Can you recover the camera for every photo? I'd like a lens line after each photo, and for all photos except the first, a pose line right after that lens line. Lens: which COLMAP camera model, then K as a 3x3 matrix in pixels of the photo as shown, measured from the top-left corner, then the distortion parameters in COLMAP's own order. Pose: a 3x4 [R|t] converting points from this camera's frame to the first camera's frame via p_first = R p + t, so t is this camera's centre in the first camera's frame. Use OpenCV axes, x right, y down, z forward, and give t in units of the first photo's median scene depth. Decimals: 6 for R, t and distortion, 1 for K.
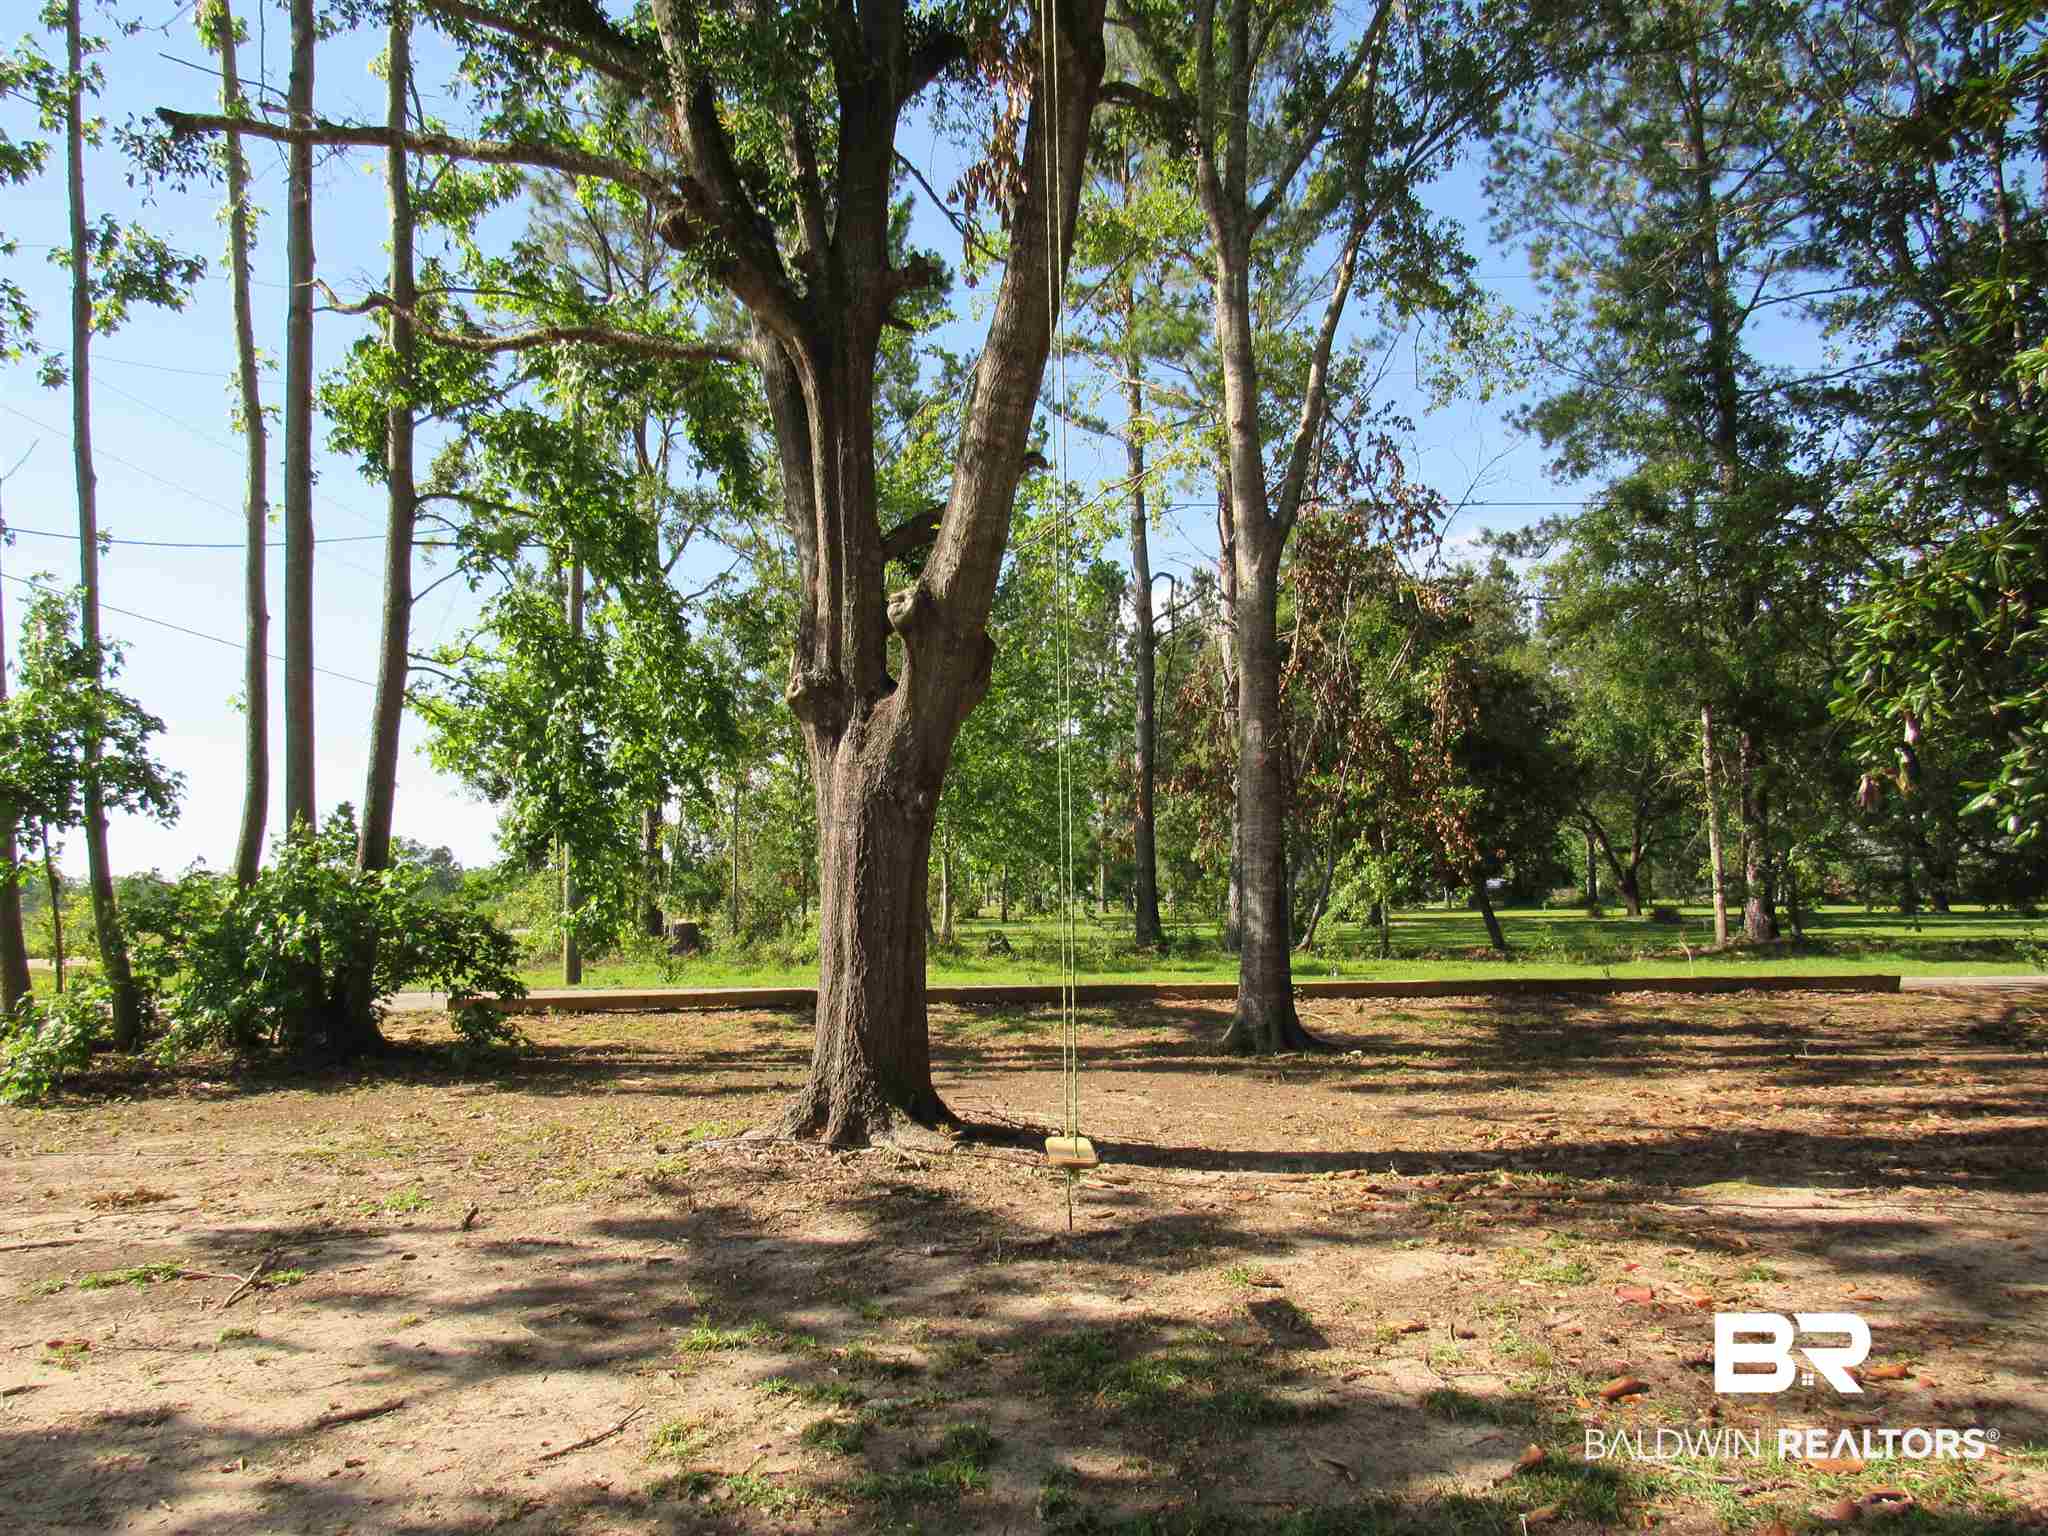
lens RADIAL K [[1465.2, 0, 1010.4], [0, 1465.2, 778.3], [0, 0, 1]] dist [-0.028279, 0.014788]
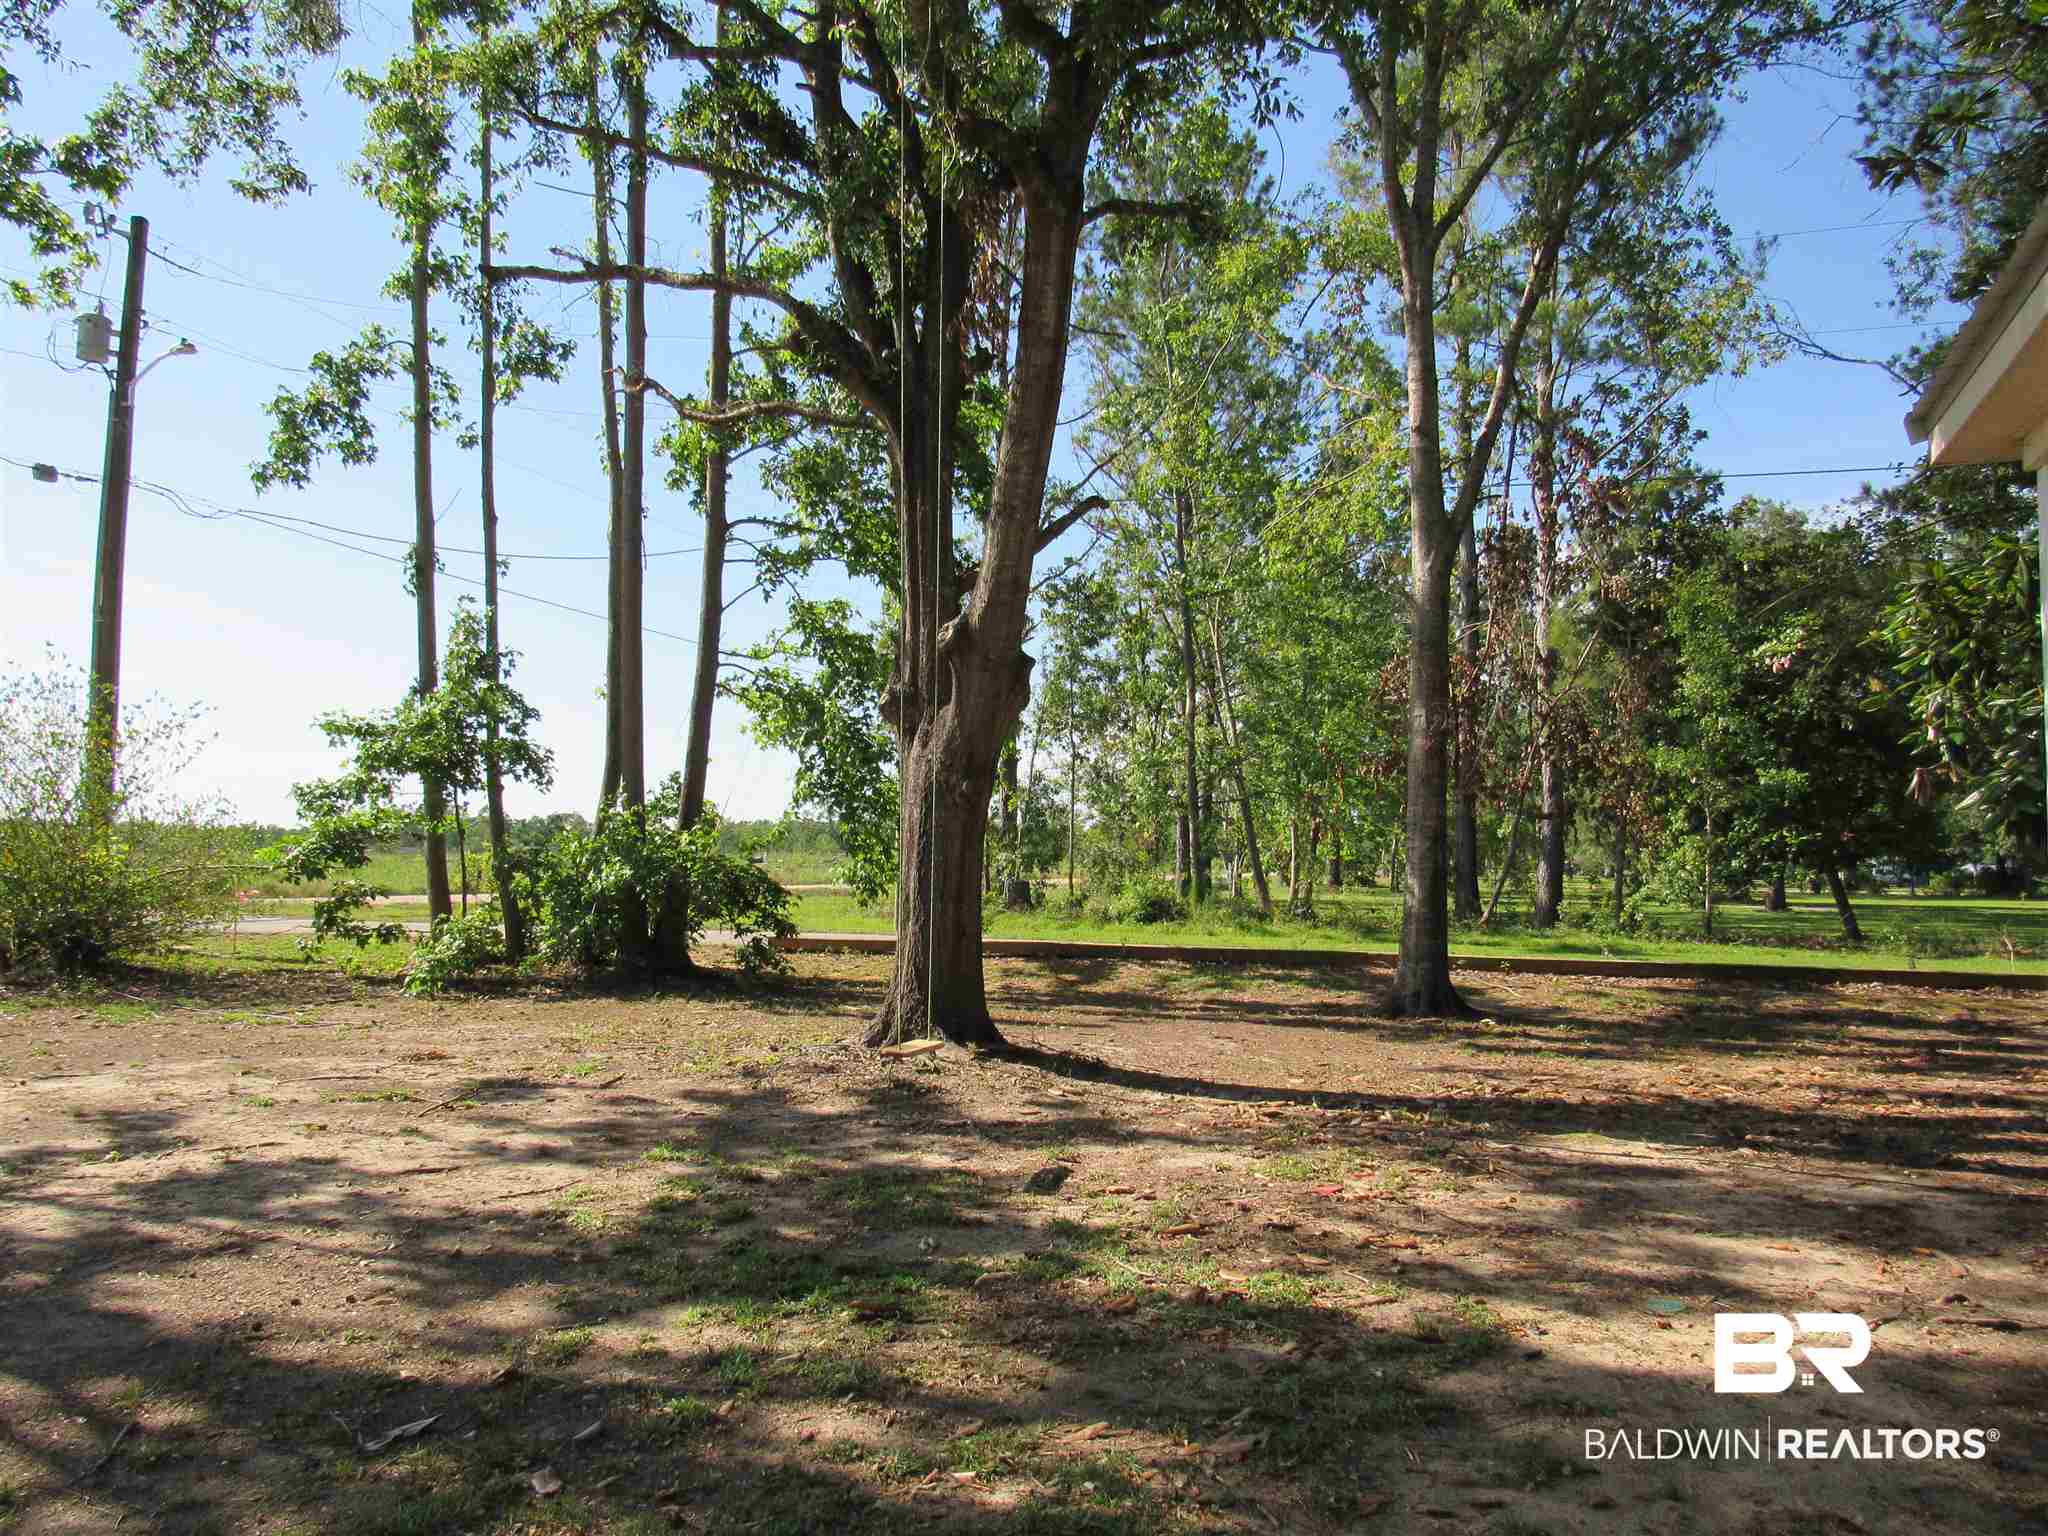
lens RADIAL K [[1474.0, 0, 1024.0], [0, 1474.0, 768.0], [0, 0, 1]] dist [-0.005853, -0.005038]
pose [[0.956223, 0.010502, -0.292451, 0.203439], [-0.005110, 0.999803, 0.019196, -0.014973], [0.292595, -0.016861, 0.956088, -0.115397]]
